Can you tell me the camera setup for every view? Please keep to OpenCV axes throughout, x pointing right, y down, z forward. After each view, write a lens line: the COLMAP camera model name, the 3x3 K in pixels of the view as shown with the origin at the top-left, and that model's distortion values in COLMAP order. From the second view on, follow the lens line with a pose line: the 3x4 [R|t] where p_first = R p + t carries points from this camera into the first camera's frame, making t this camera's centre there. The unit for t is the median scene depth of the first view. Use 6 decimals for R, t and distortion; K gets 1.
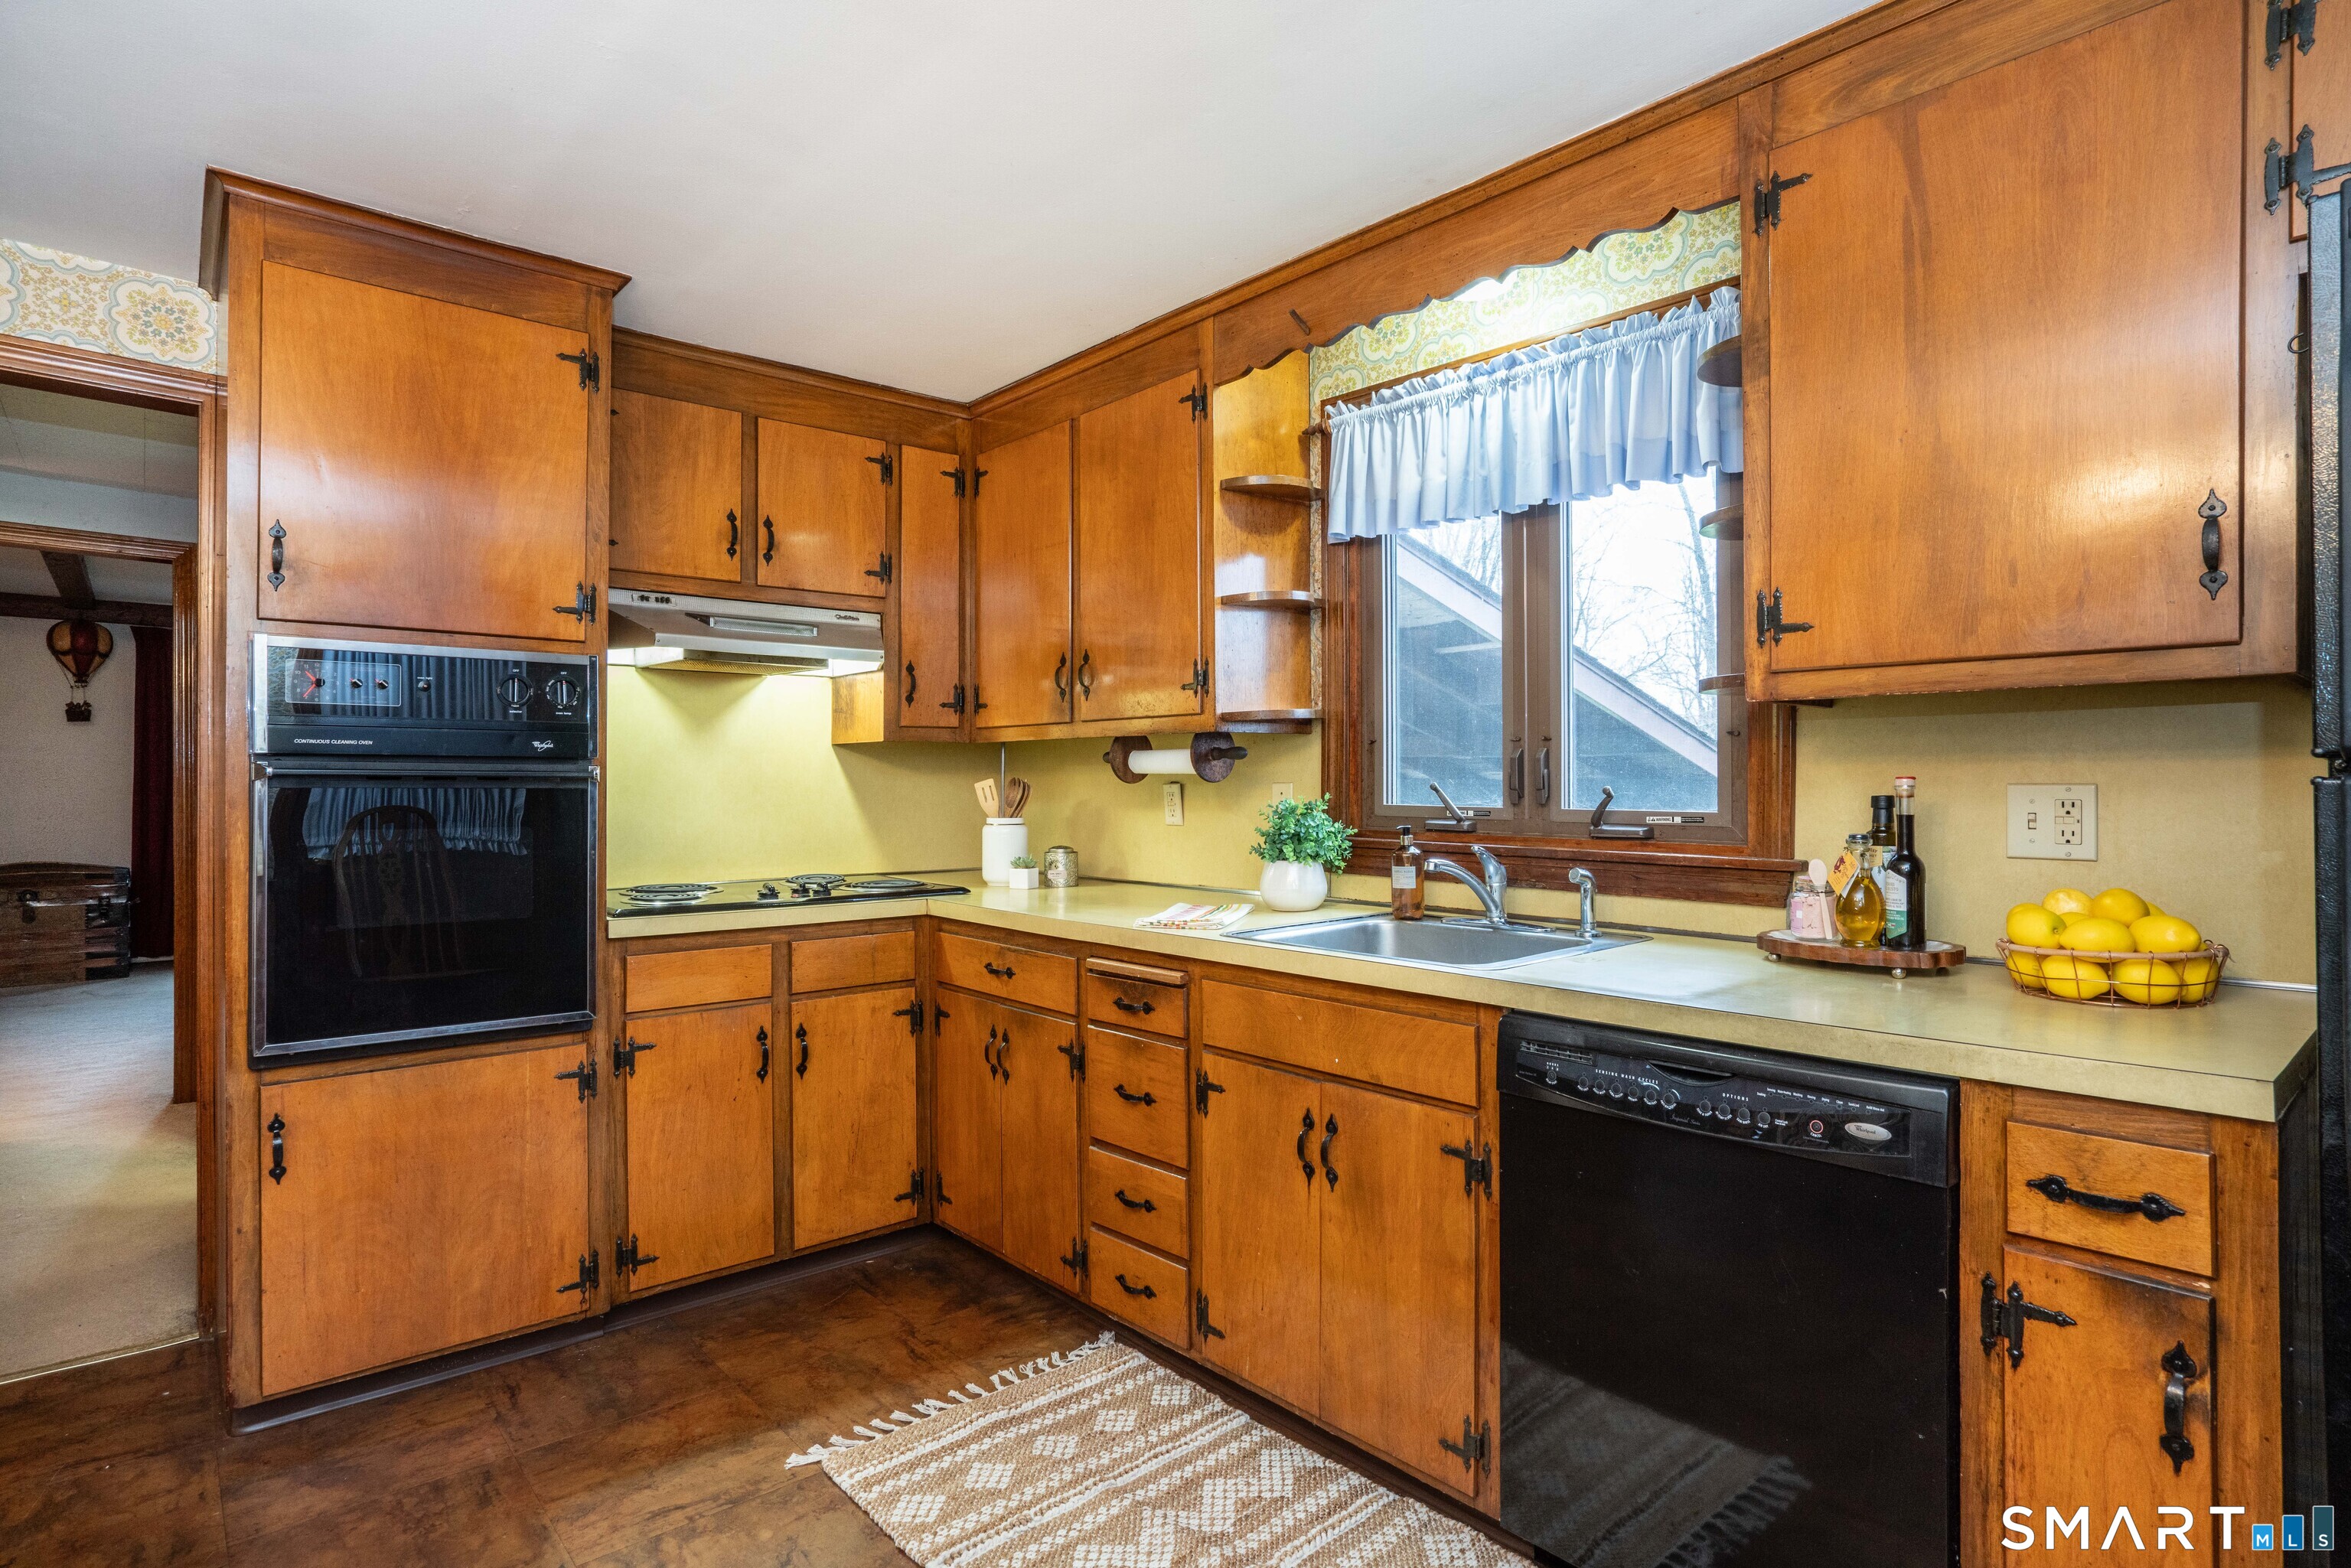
lens RADIAL K [[1231.3, 0, 1163.9], [0, 1231.3, 779.1], [0, 0, 1]] dist [-0.020773, 0.004589]
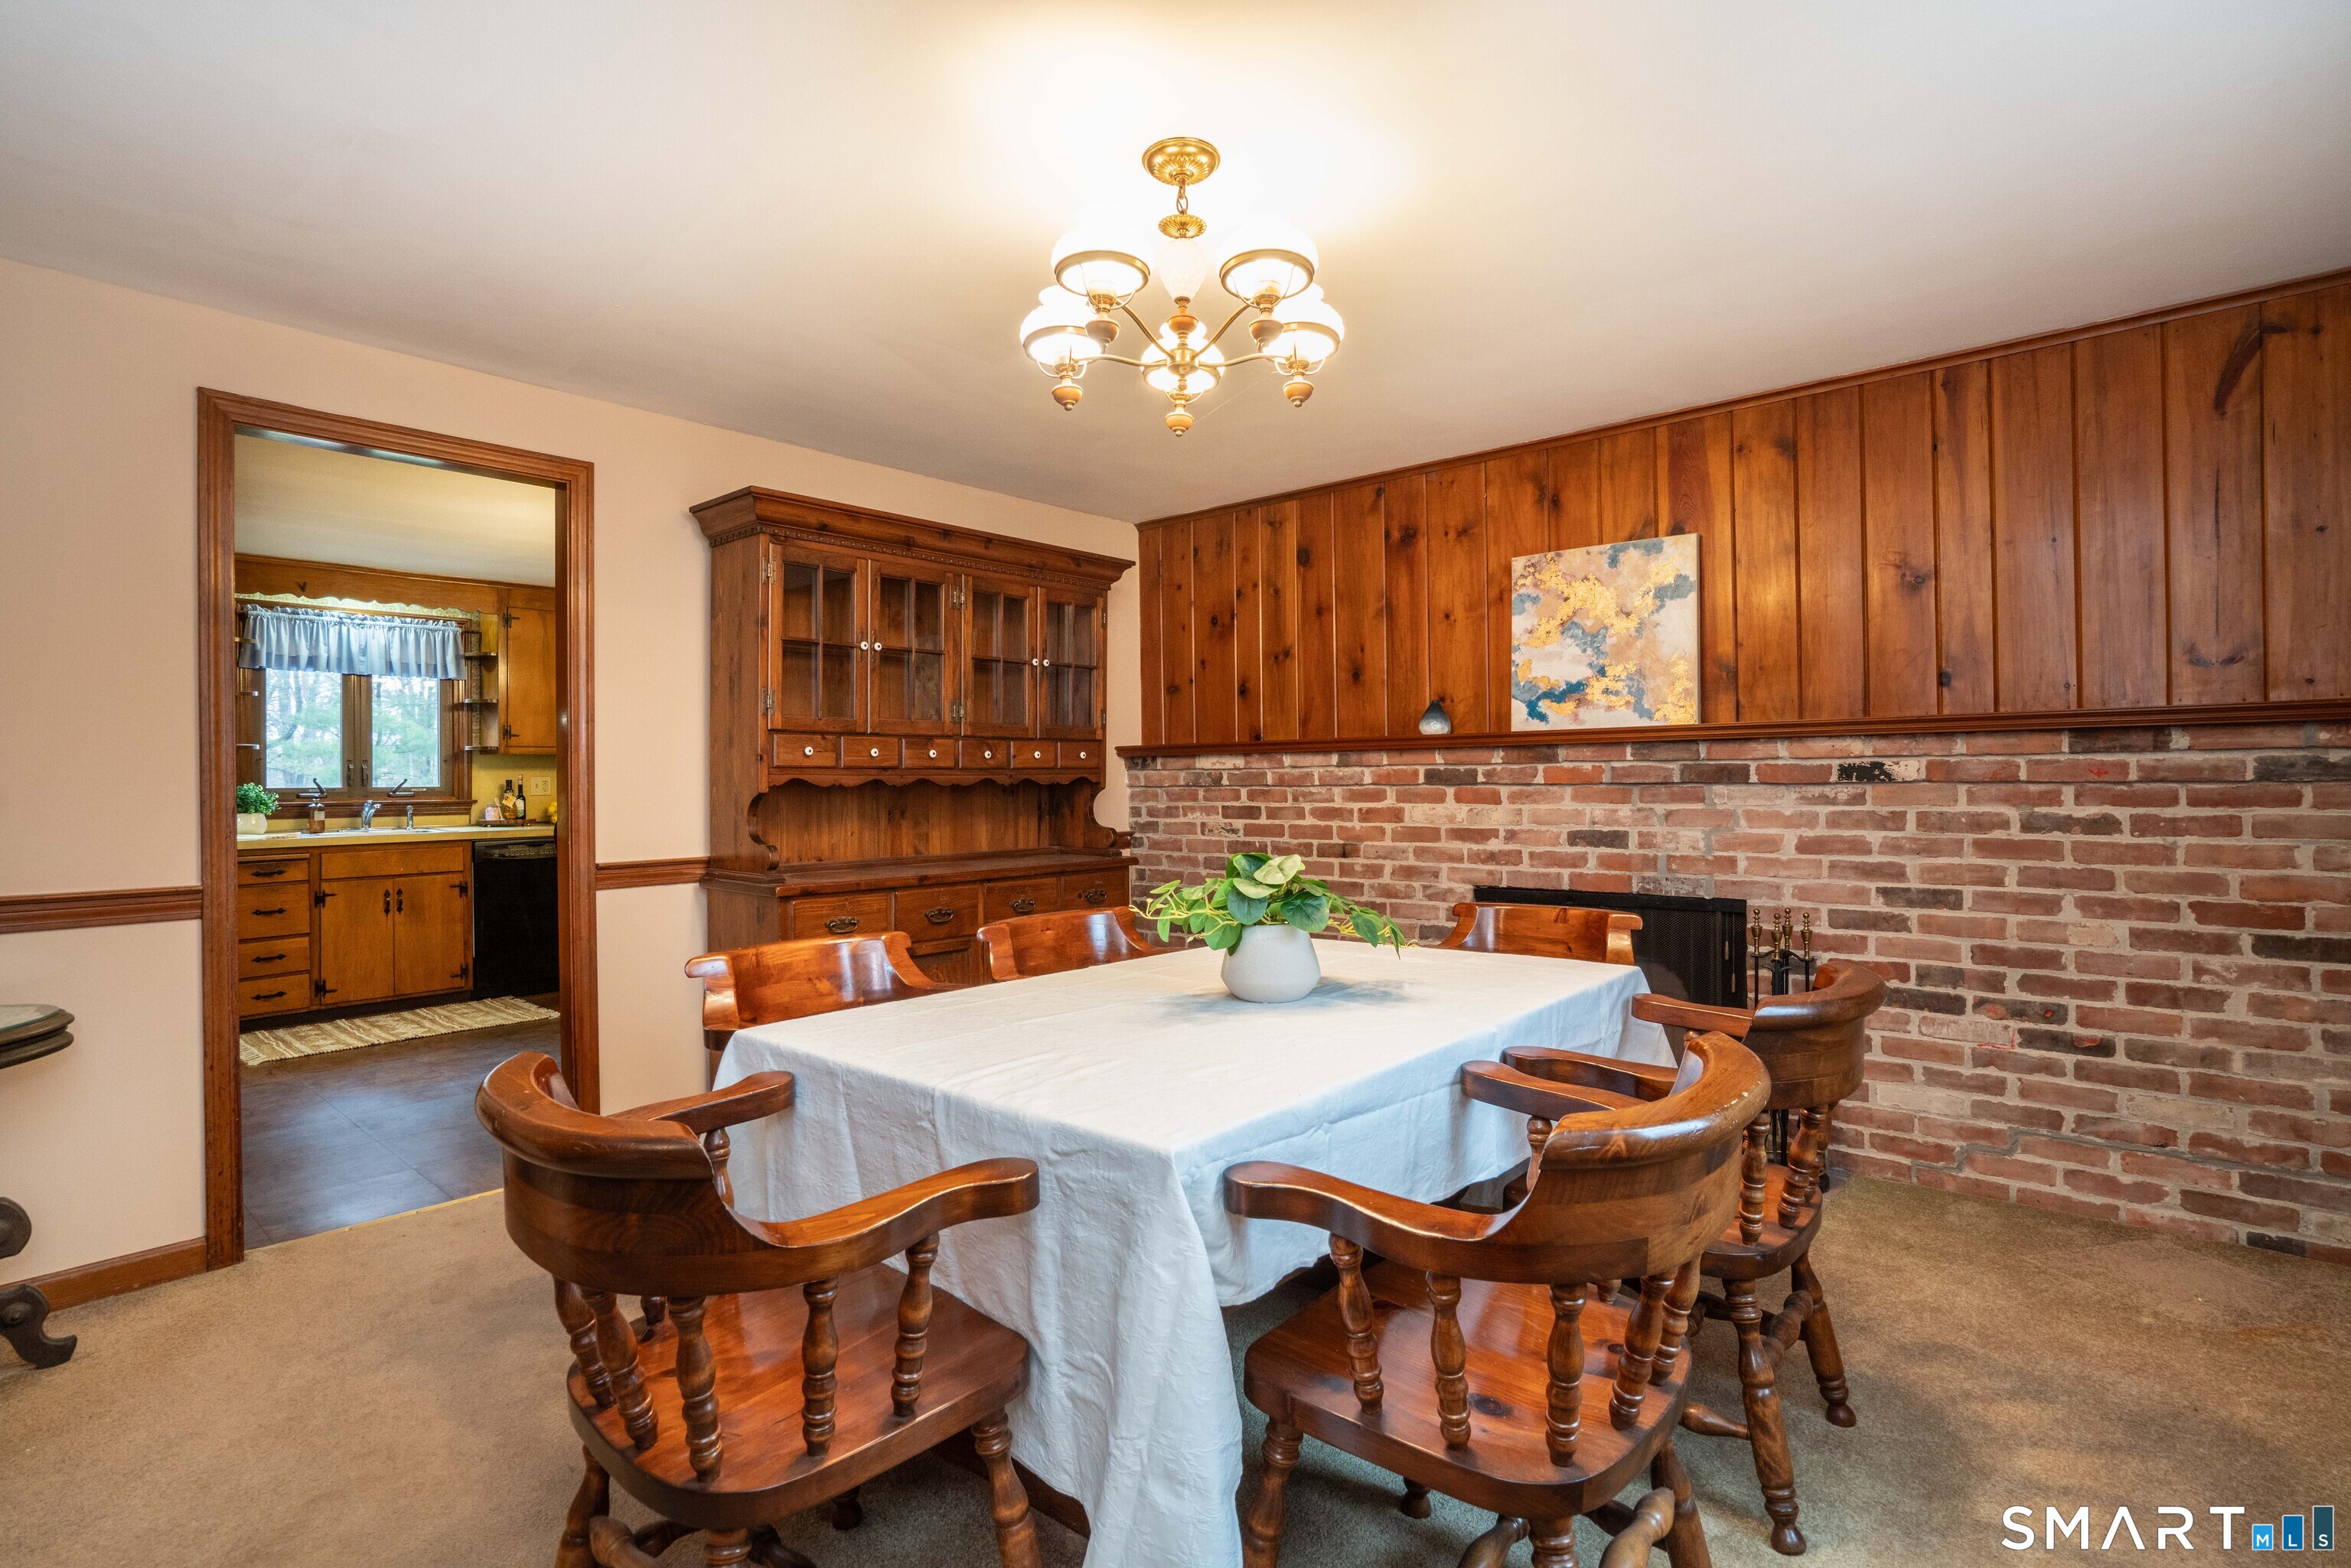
lens RADIAL K [[1166.1, 0, 1188.6], [0, 1166.1, 787.1], [0, 0, 1]] dist [-0.019576, 0.003757]
pose [[-0.132729, -0.003598, 0.991146, -2.382097], [0.011202, 0.999924, 0.005131, 0.030850], [-0.991089, 0.011784, -0.132679, -0.423329]]
